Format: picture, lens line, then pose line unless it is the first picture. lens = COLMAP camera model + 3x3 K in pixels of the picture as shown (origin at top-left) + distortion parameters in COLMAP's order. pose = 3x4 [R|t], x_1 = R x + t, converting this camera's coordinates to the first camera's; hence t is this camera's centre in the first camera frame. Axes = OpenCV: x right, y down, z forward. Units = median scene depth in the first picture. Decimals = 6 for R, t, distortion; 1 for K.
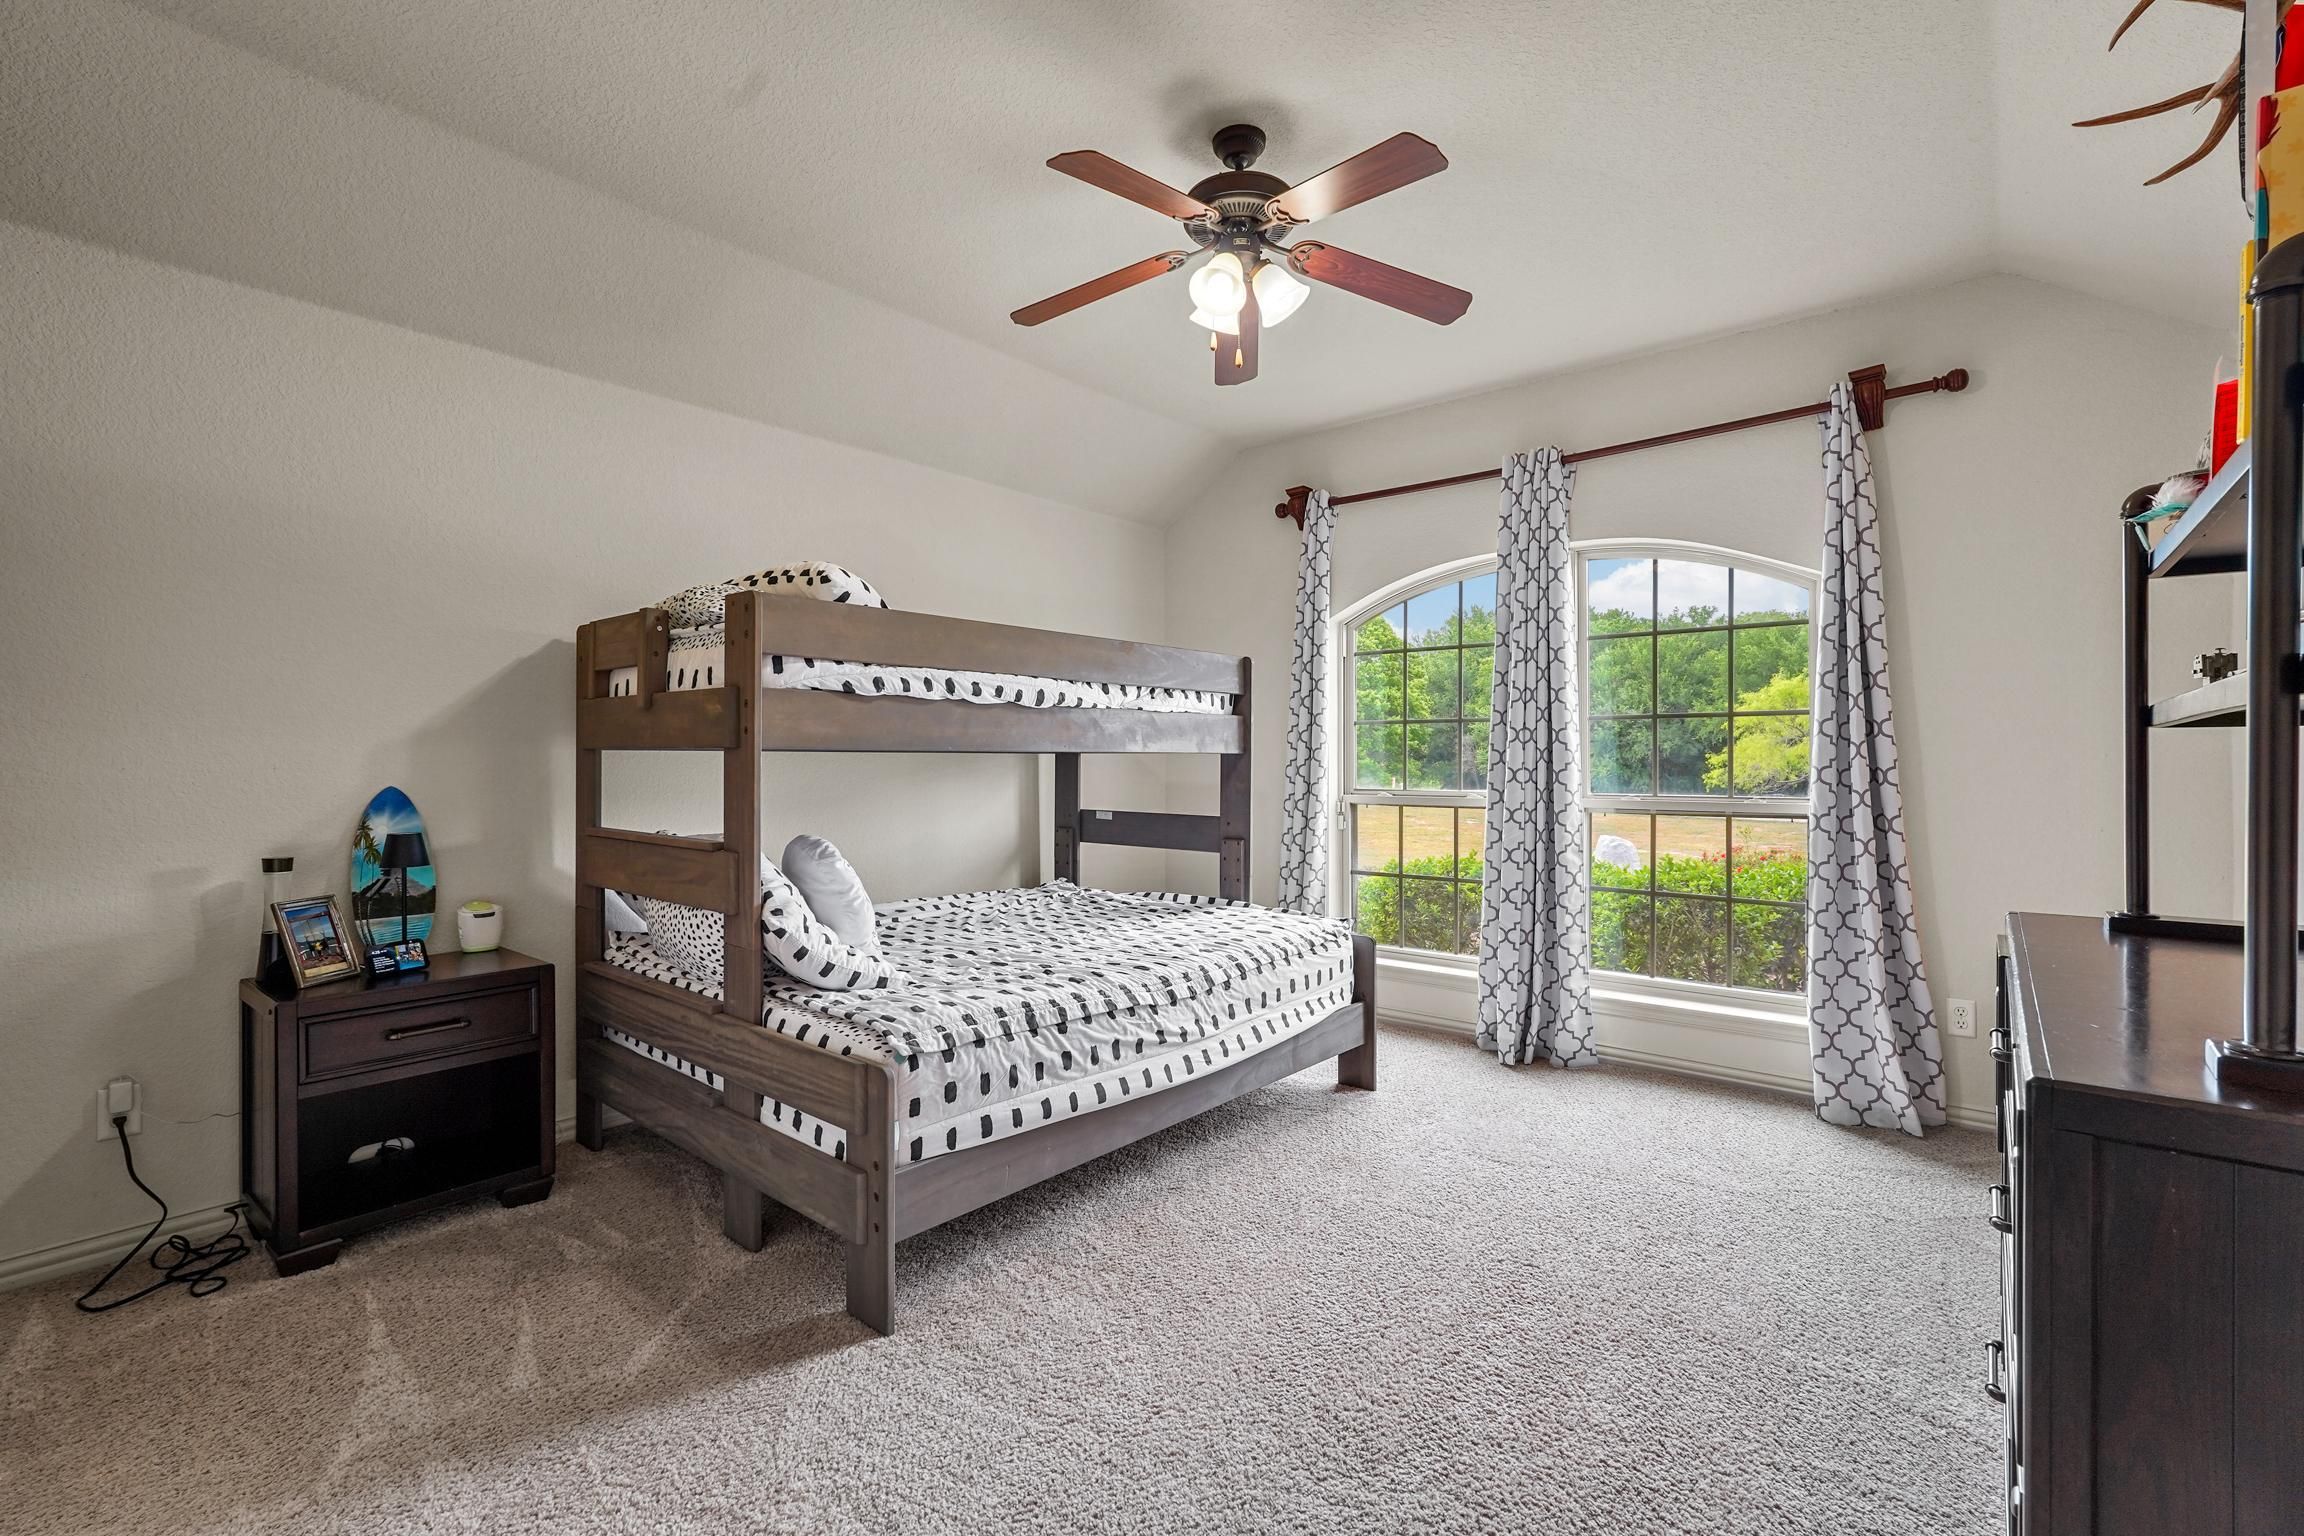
lens RADIAL K [[1019.2, 0, 1152.8], [0, 1019.2, 770.3], [0, 0, 1]] dist [-0.002470, 0.000526]
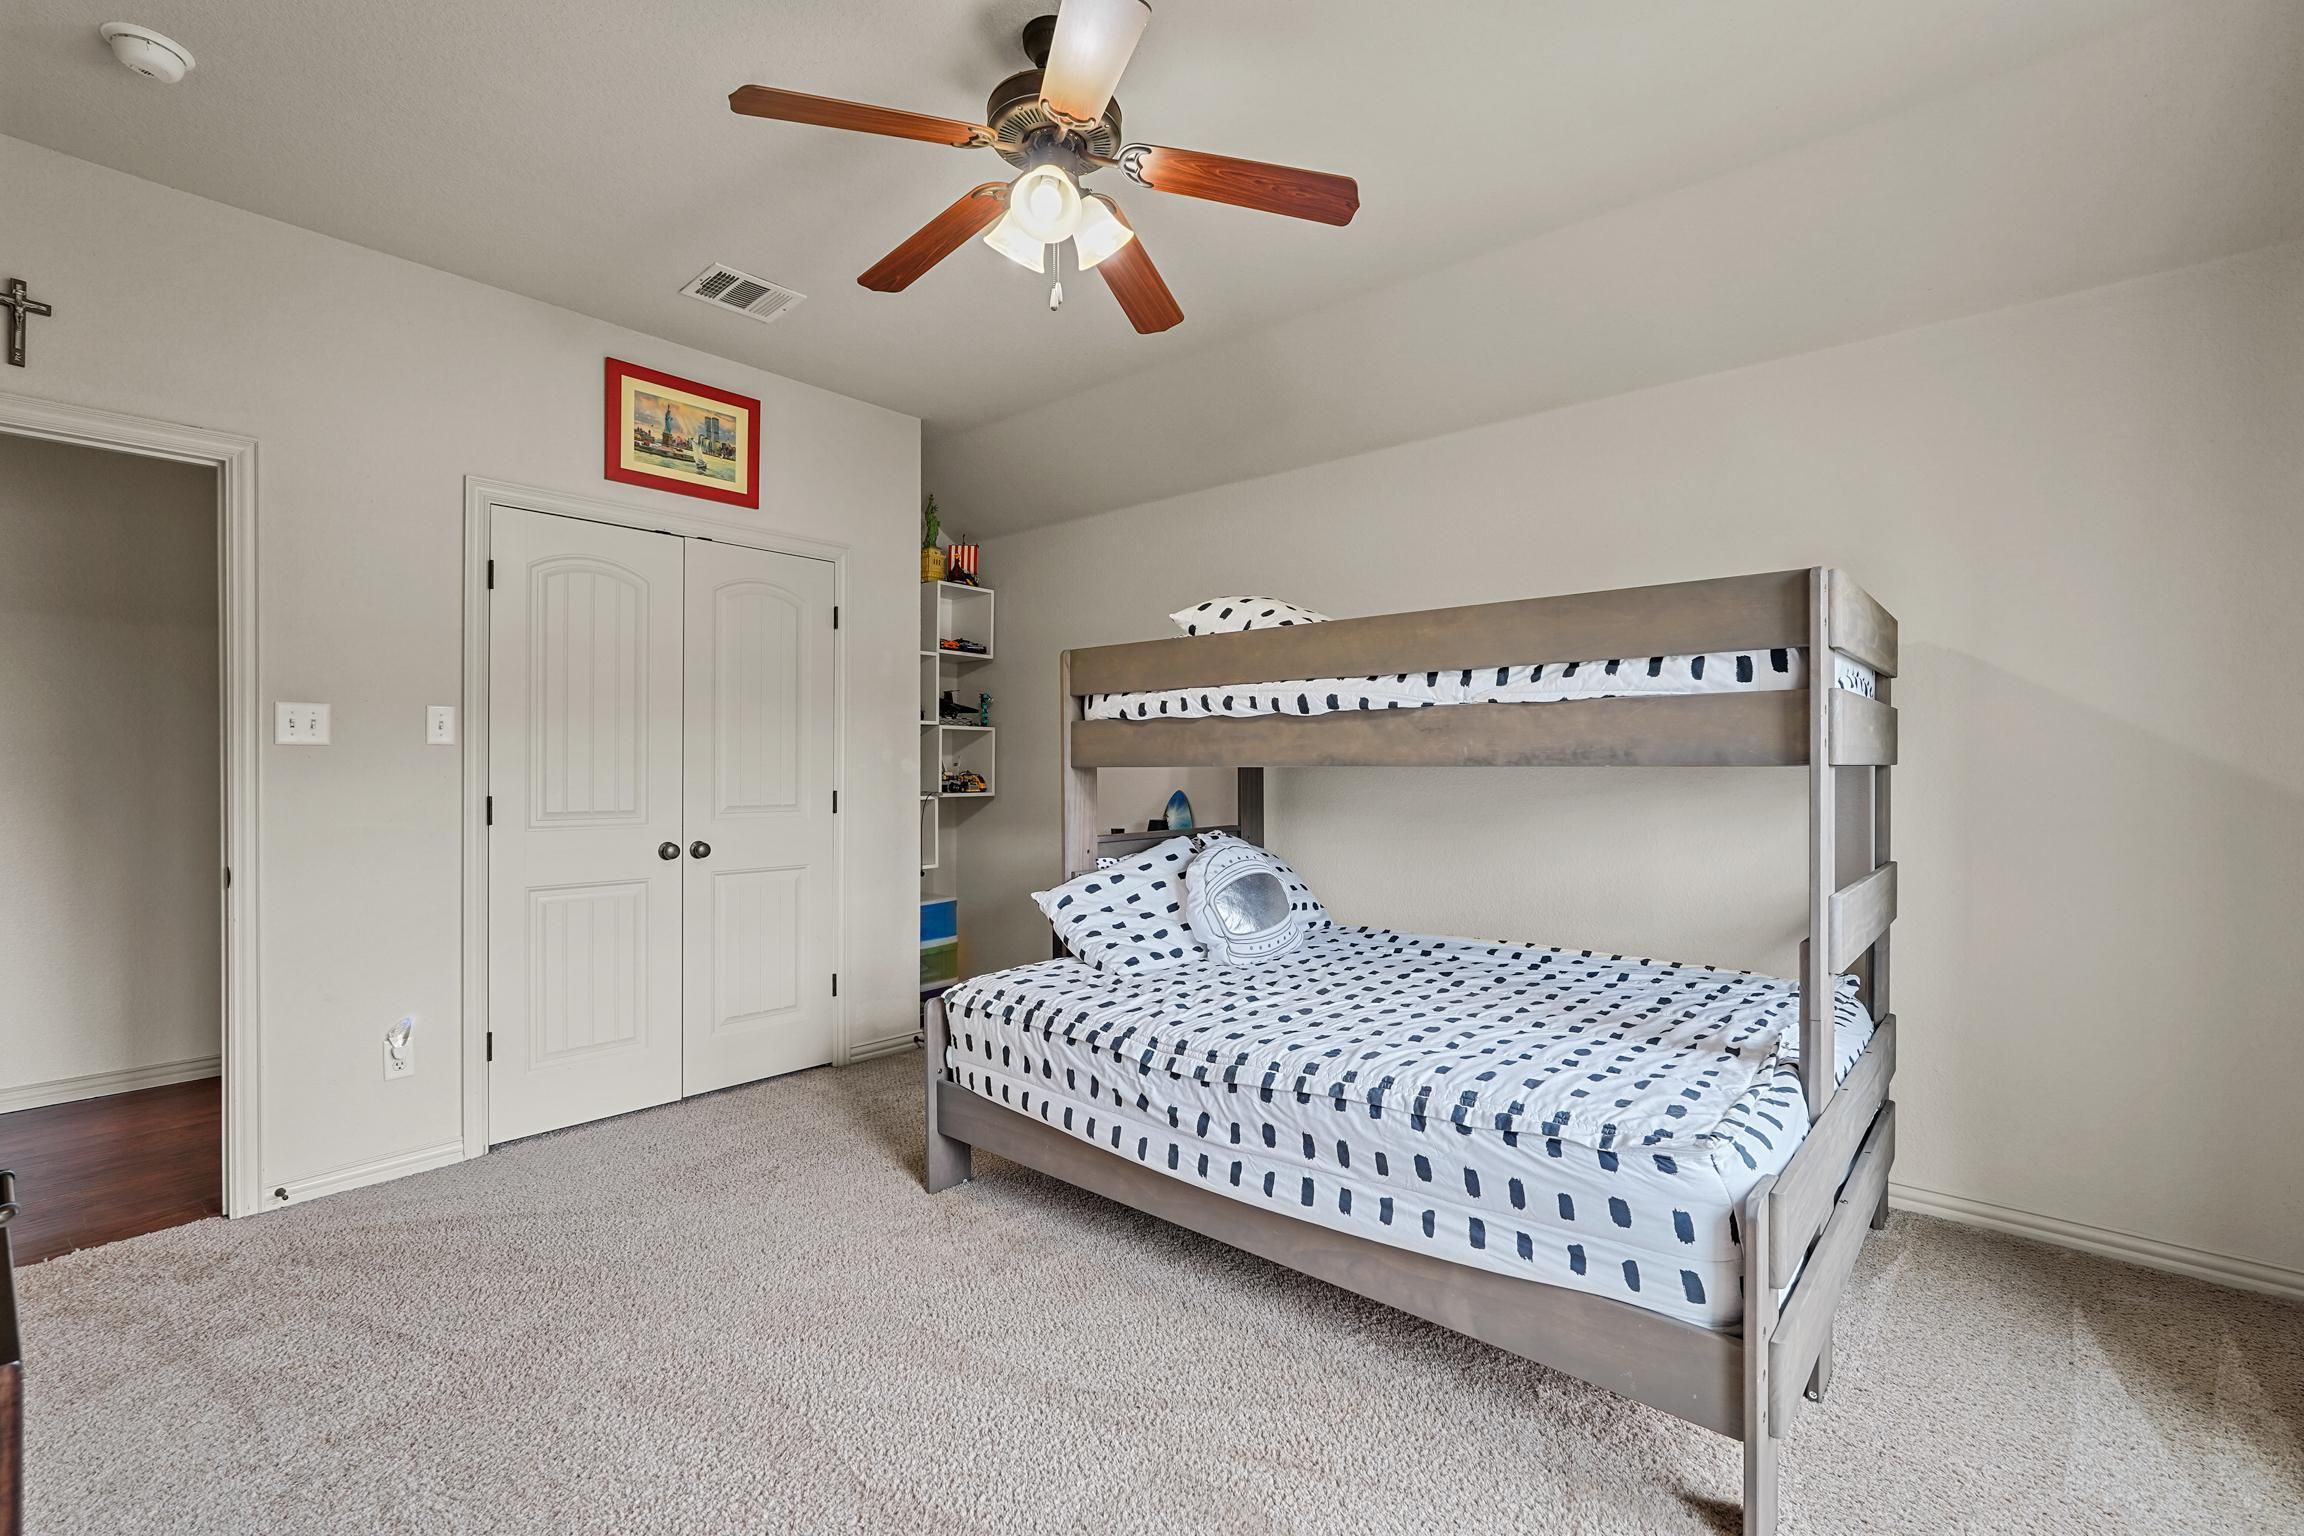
lens RADIAL K [[1019.2, 0, 1152.8], [0, 1019.2, 770.3], [0, 0, 1]] dist [-0.002470, 0.000526]
pose [[-0.014871, -0.004724, -0.999878, 0.821764], [-0.013602, 0.999897, -0.004522, -0.010666], [0.999797, 0.013533, -0.014934, 0.973132]]
